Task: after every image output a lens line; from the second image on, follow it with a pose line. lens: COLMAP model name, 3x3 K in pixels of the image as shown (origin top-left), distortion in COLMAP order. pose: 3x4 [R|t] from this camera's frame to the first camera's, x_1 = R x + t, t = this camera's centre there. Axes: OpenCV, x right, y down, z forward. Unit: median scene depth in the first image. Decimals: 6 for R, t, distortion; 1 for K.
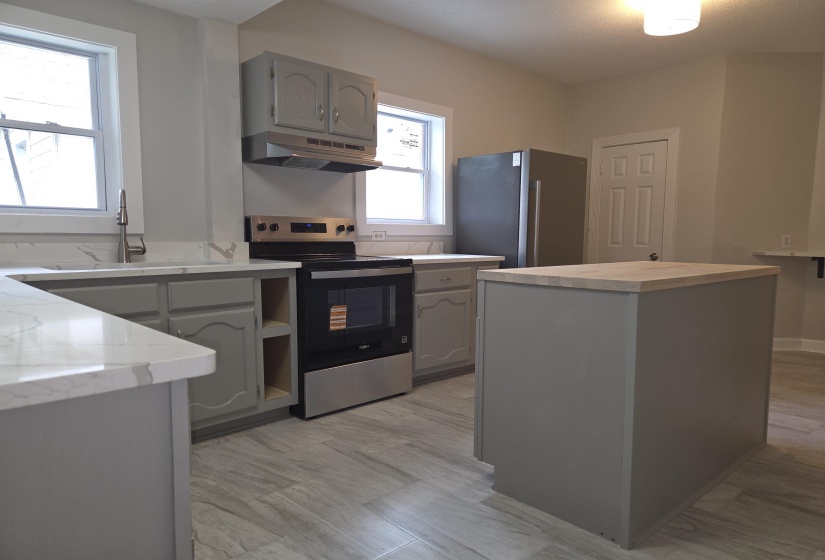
lens RADIAL K [[553.0, 0, 410.5], [0, 553.0, 283.8], [0, 0, 1]] dist [0.076159, -0.068579]
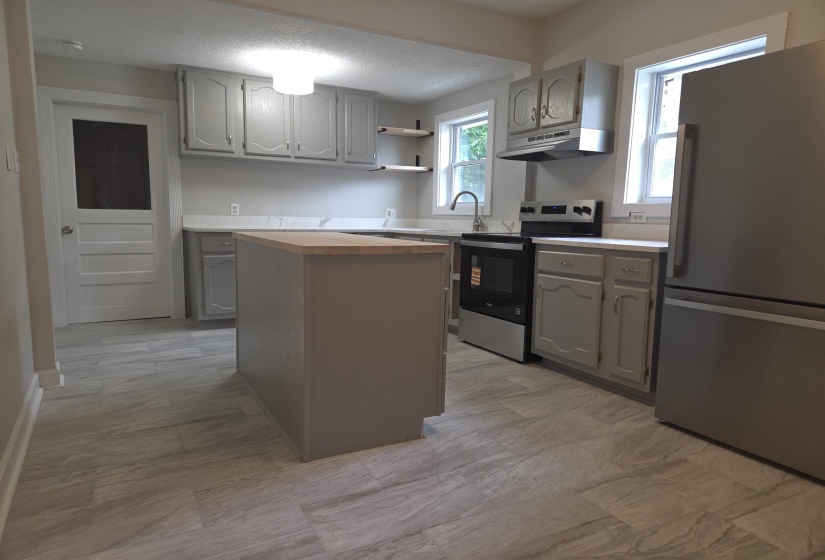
lens RADIAL K [[459.3, 0, 368.1], [0, 459.3, 266.6], [0, 0, 1]] dist [0.050352, -0.032200]
pose [[-0.233538, 0.100422, -0.967148, 1.010309], [-0.102782, 0.986531, 0.127253, -0.077076], [0.966900, 0.129124, -0.220071, 0.985987]]
